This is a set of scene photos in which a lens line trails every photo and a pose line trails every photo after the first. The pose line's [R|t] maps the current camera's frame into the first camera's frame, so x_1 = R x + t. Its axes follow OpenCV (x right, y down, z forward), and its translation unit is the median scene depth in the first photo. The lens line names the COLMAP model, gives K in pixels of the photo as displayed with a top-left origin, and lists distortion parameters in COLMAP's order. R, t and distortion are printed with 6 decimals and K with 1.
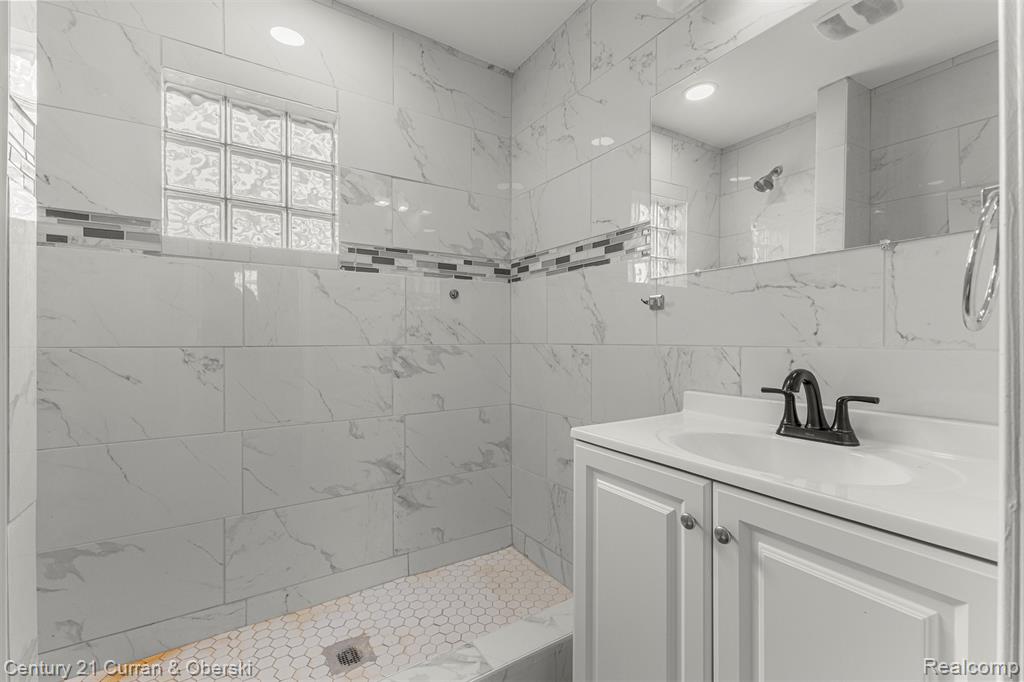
lens RADIAL K [[443.1, 0, 511.5], [0, 443.1, 341.4], [0, 0, 1]] dist [0.011598, -0.002825]
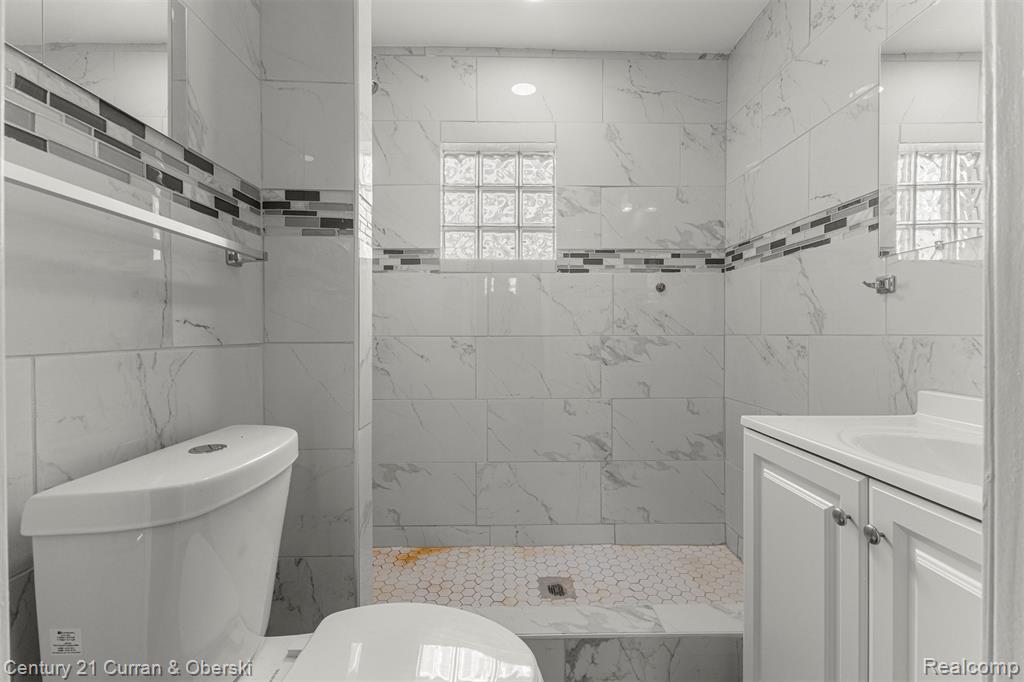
lens RADIAL K [[443.1, 0, 512.4], [0, 443.1, 336.4], [0, 0, 1]] dist [0.011598, -0.002825]
pose [[0.850080, 0.002638, -0.526646, 0.150914], [-0.002799, 0.999996, 0.000491, 0.011041], [0.526645, 0.001056, 0.850084, -0.086599]]
